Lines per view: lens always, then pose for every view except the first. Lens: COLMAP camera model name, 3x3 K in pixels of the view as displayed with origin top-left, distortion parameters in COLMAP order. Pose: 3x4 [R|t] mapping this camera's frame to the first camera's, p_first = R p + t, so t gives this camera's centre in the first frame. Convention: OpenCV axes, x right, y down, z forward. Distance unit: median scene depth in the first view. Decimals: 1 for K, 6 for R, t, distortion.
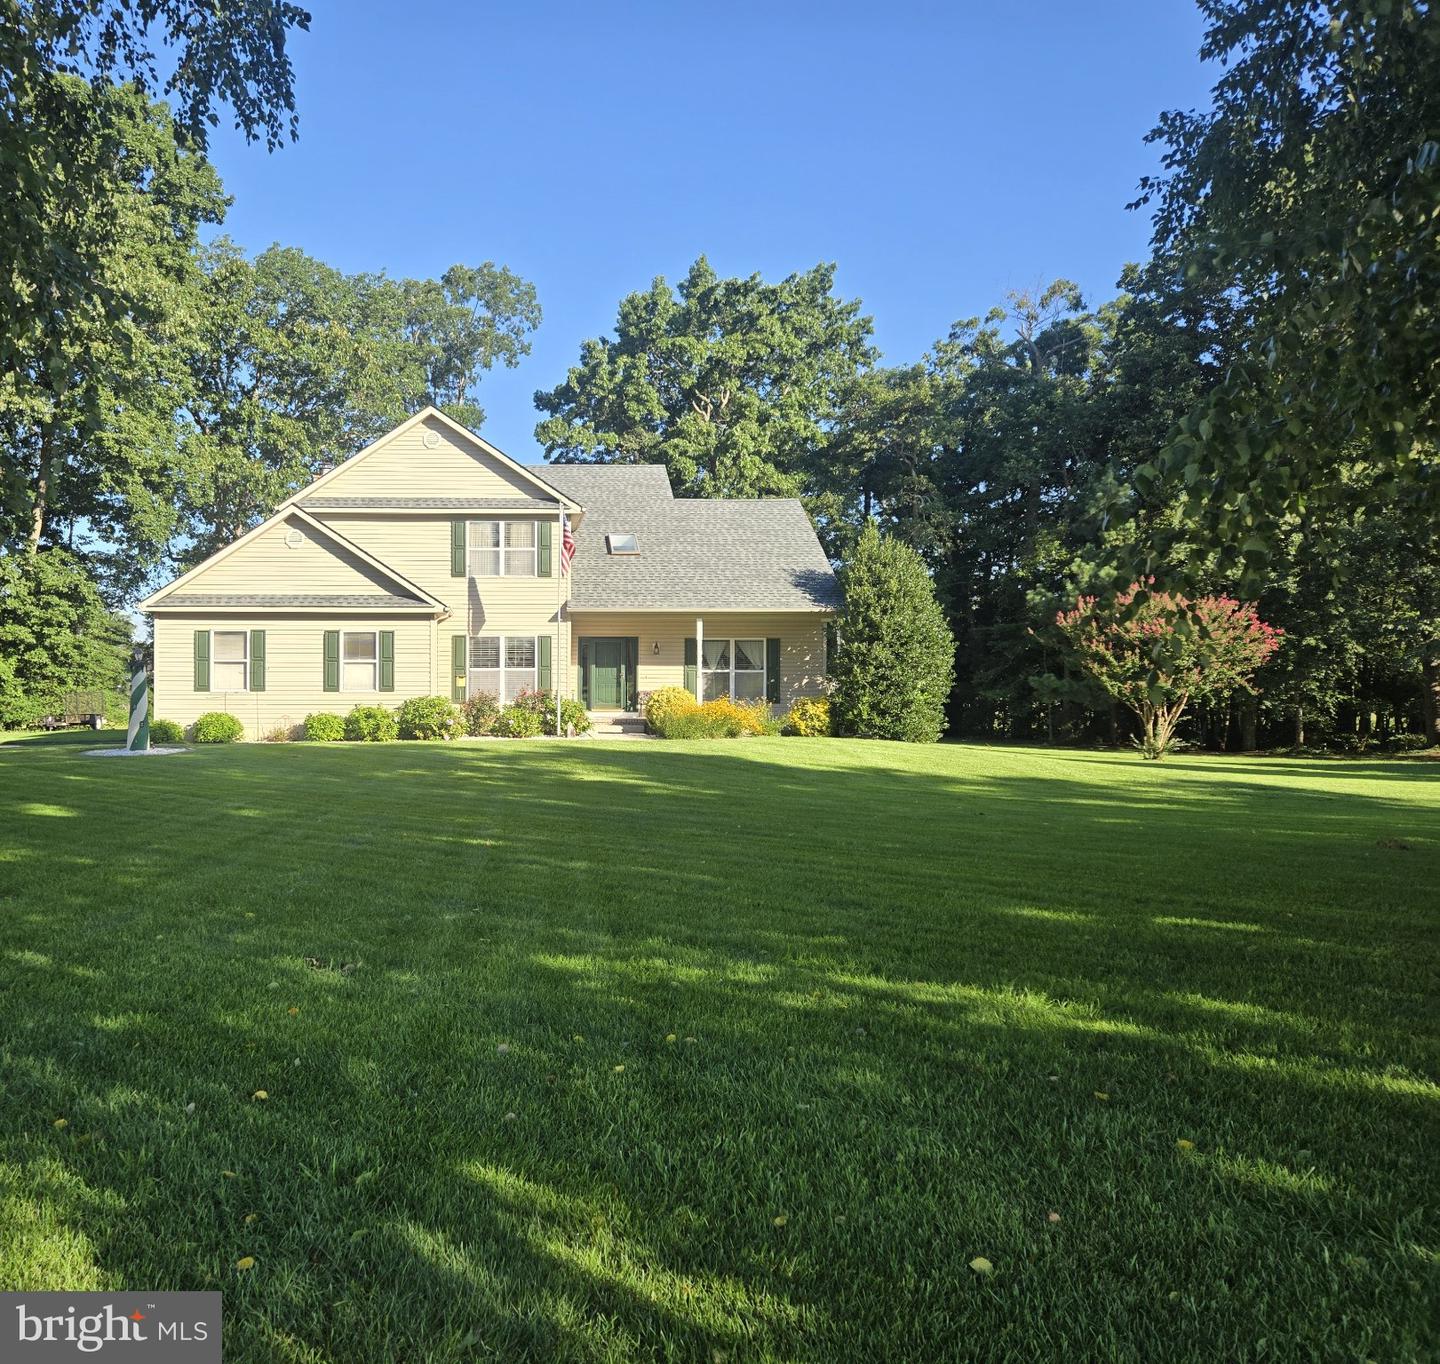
lens RADIAL K [[1228.8, 0, 520.2], [0, 1228.8, 685.4], [0, 0, 1]] dist [0.063392, -0.017656]
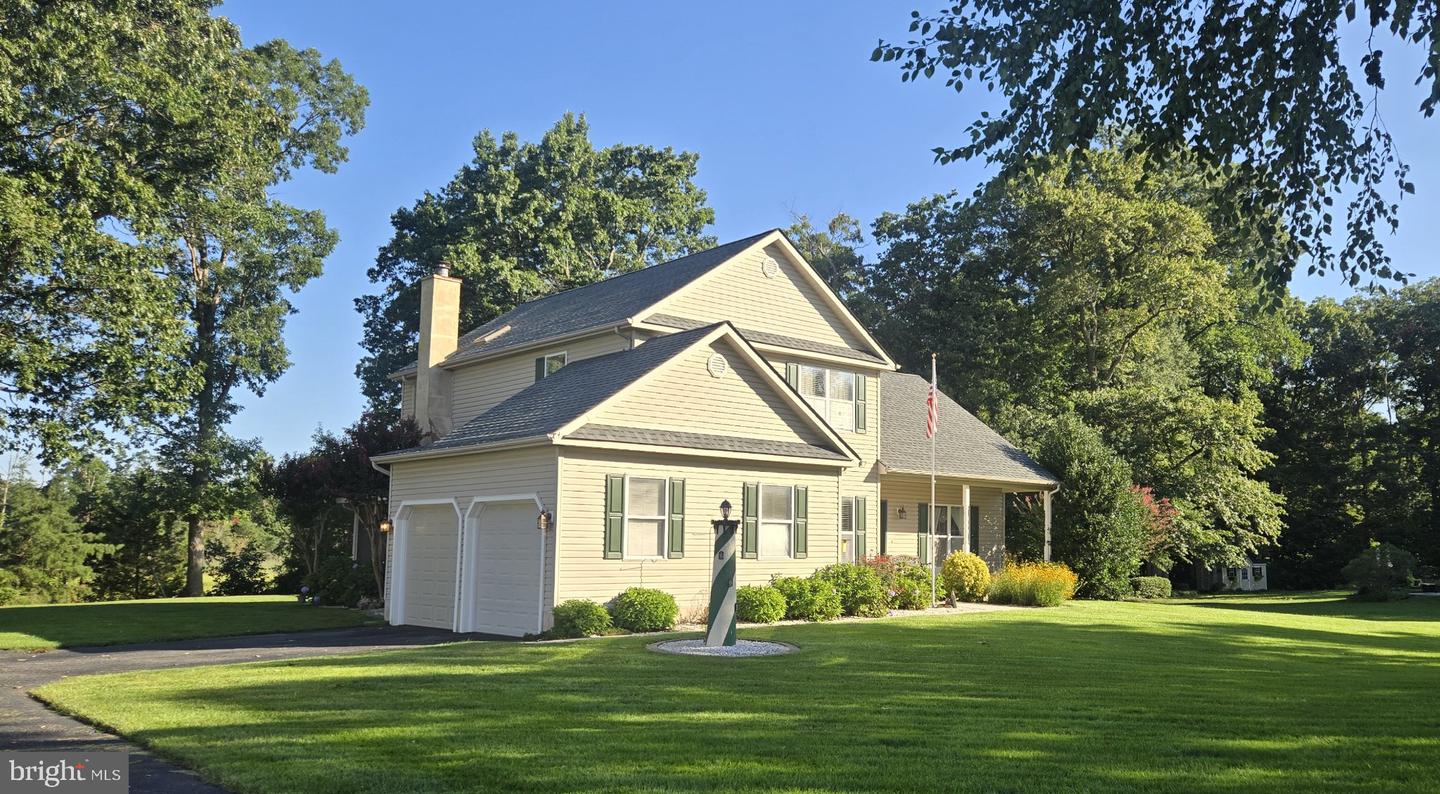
lens RADIAL K [[1138.0, 0, 842.1], [0, 1138.0, 439.9], [0, 0, 1]] dist [0.078404, -0.055938]
pose [[0.726833, 0.069245, 0.683314, -0.574061], [-0.007656, 0.995660, -0.092754, -0.003339], [-0.686771, 0.062186, 0.724209, 0.382628]]
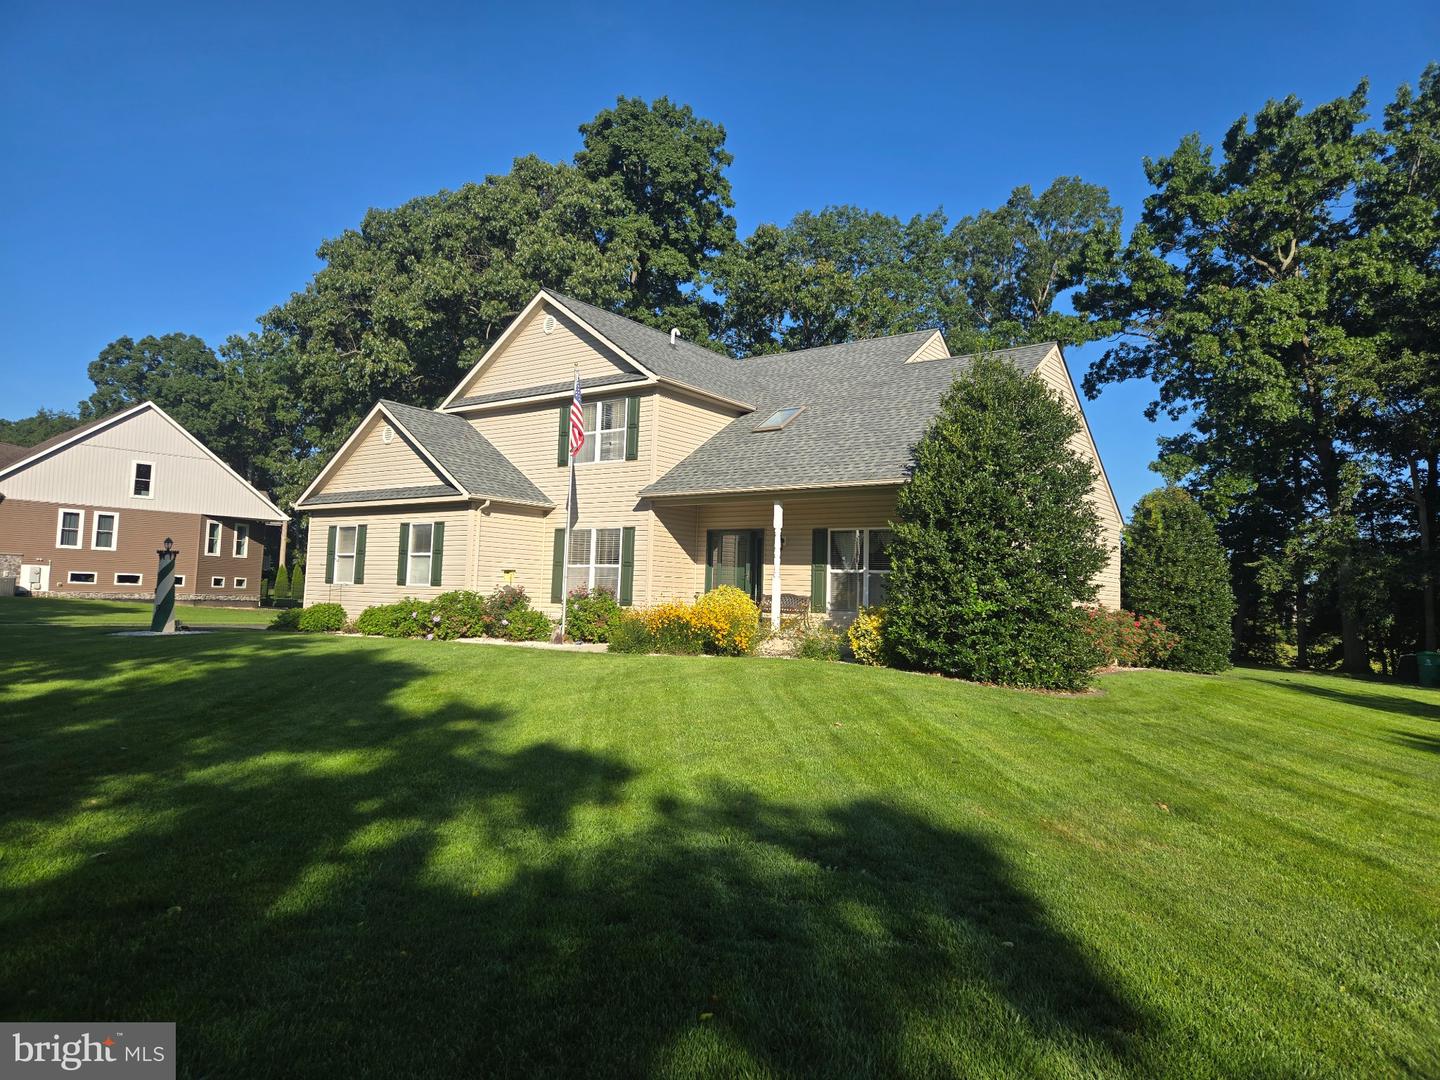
lens RADIAL K [[957.7, 0, 721.9], [0, 957.7, 531.8], [0, 0, 1]] dist [0.077609, -0.062044]
pose [[0.783945, -0.019841, -0.620514, 0.487334], [-0.031764, 0.996898, -0.072007, 0.009336], [0.620018, 0.076159, 0.780883, 0.508312]]
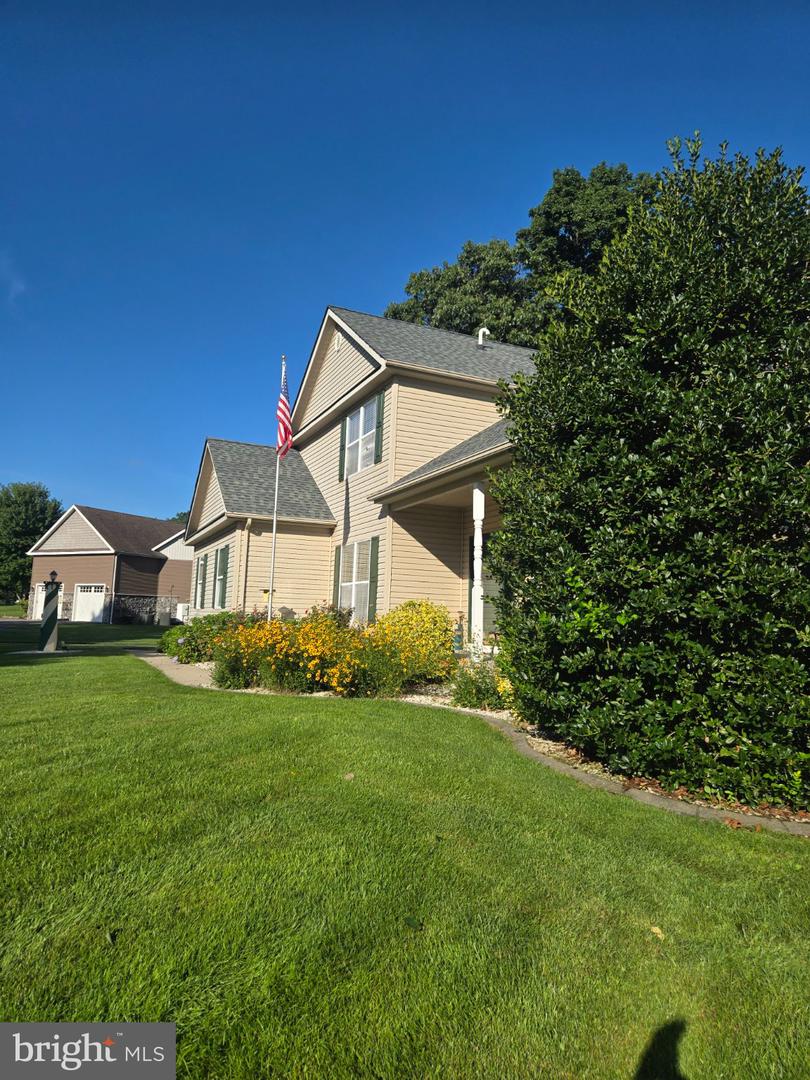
lens RADIAL K [[718.3, 0, 405.0], [0, 718.3, 540.0], [0, 0, 1]] dist [0.077609, -0.062044]
pose [[0.394390, -0.089841, -0.914541, 0.434132], [-0.033370, 0.993153, -0.111954, 0.010387], [0.918337, 0.074672, 0.388691, 0.835915]]
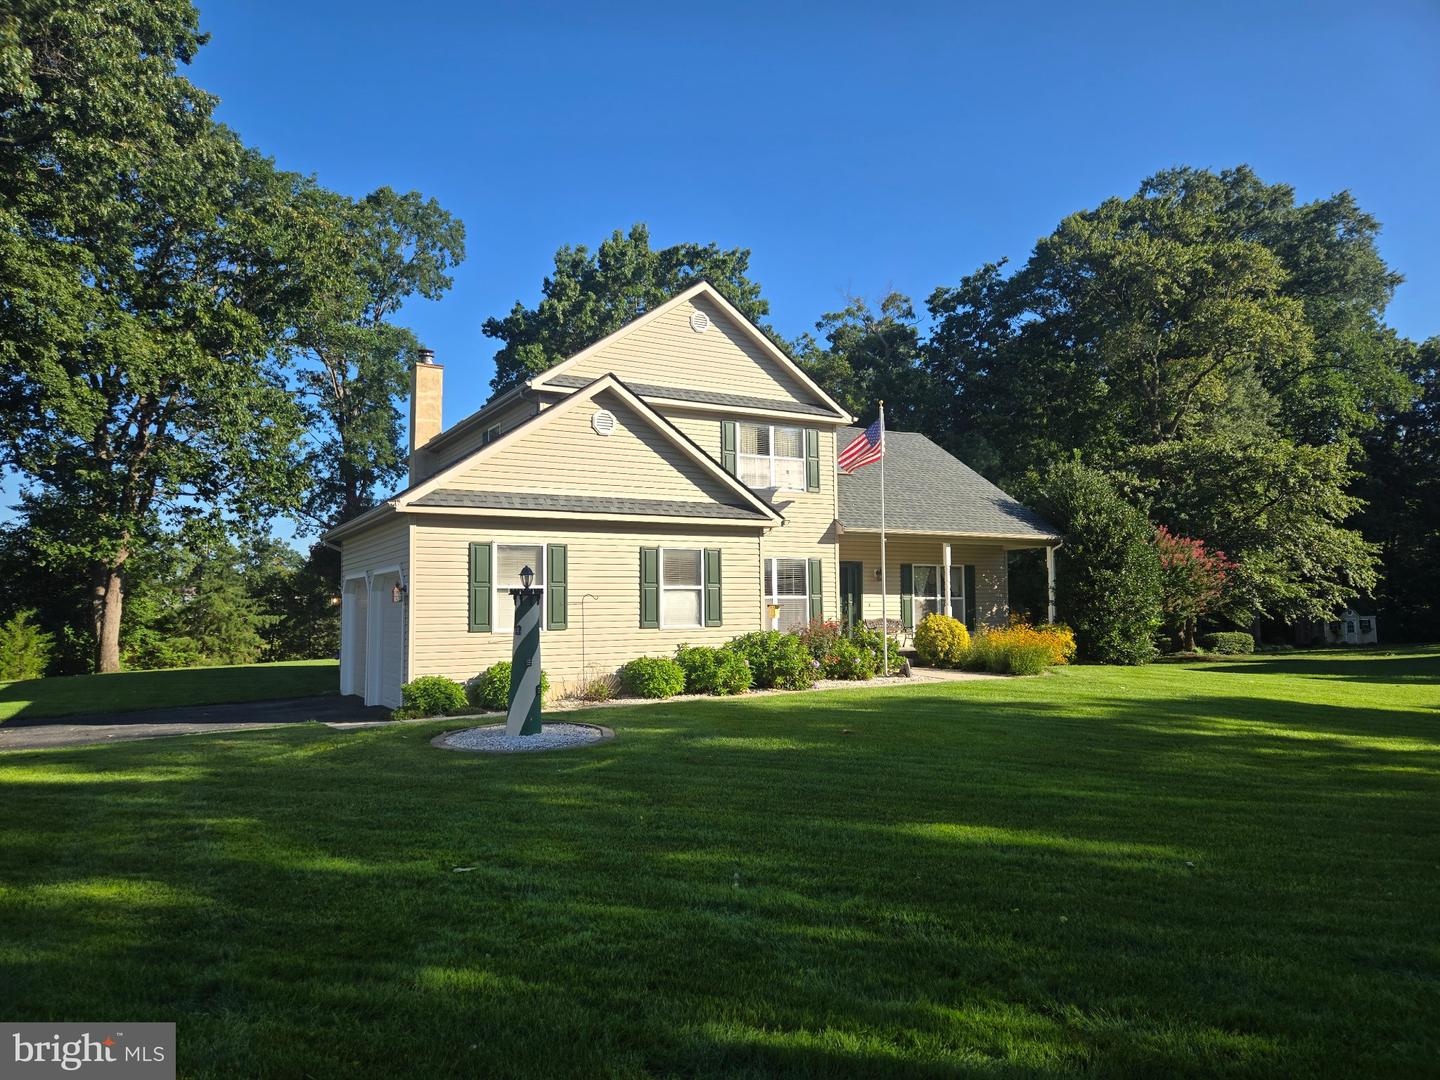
lens RADIAL K [[957.9, 0, 714.8], [0, 957.9, 540.4], [0, 0, 1]] dist [0.080153, -0.067643]
pose [[0.878314, 0.023261, 0.477519, -0.367139], [0.010799, 0.997596, -0.068459, -0.007292], [-0.477963, 0.065285, 0.875950, 0.429729]]
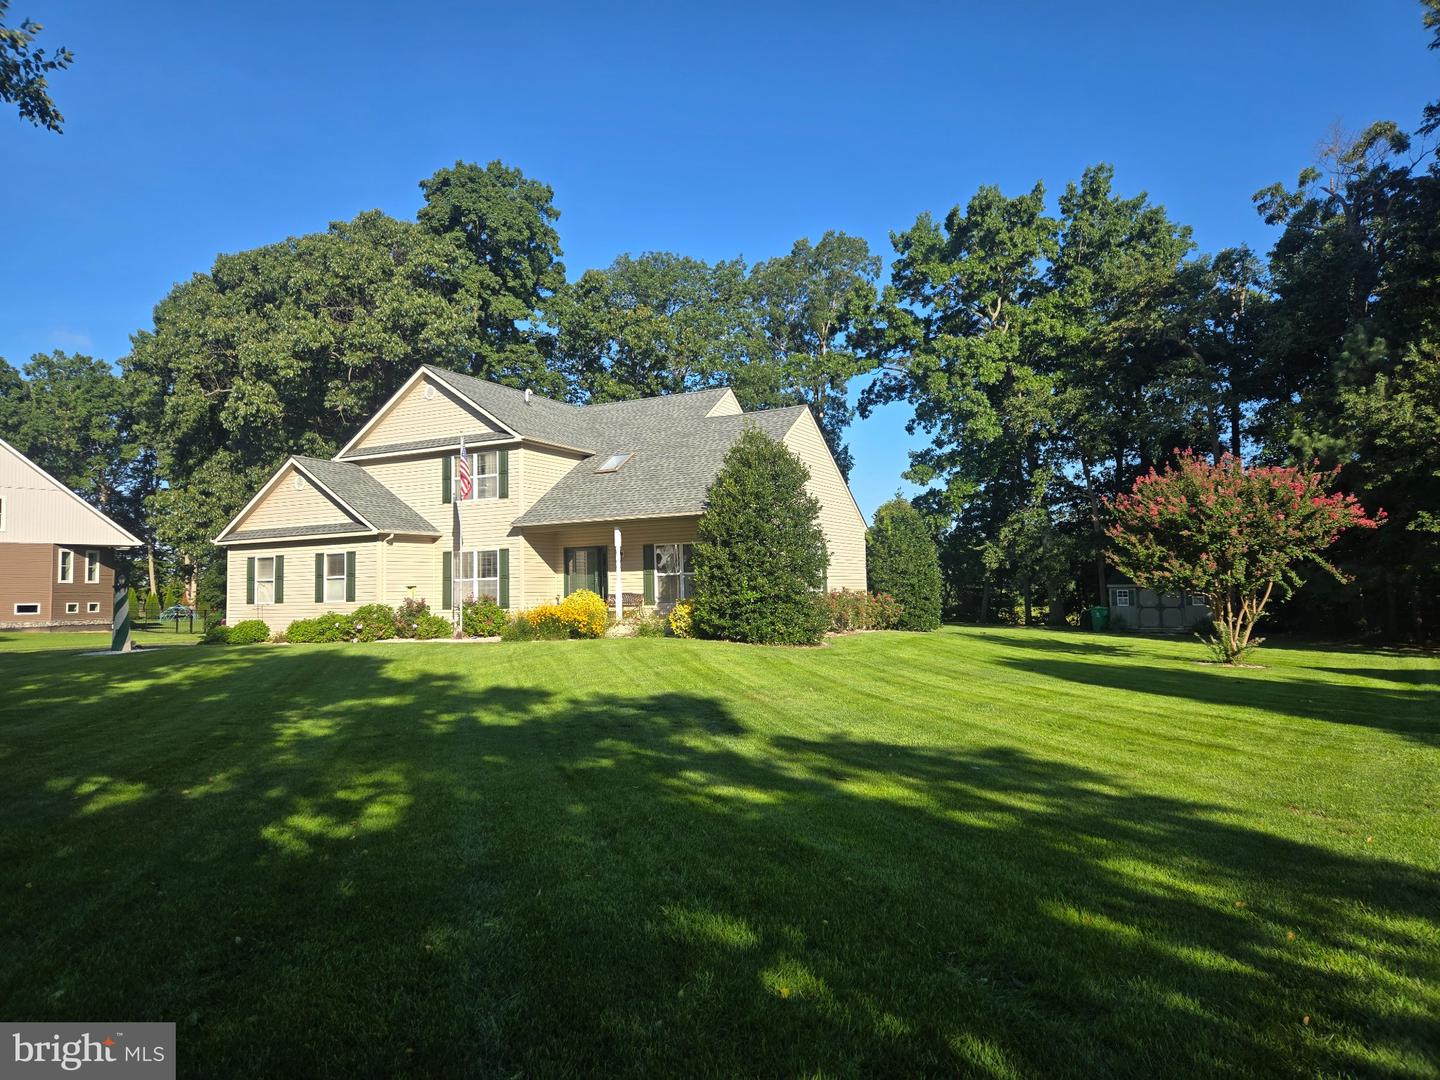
lens RADIAL K [[957.7, 0, 721.9], [0, 957.7, 531.8], [0, 0, 1]] dist [0.077609, -0.062044]
pose [[0.877296, -0.051357, -0.477195, 0.624144], [0.023892, 0.997699, -0.063450, 0.005415], [0.479355, 0.044263, 0.876504, 0.305223]]
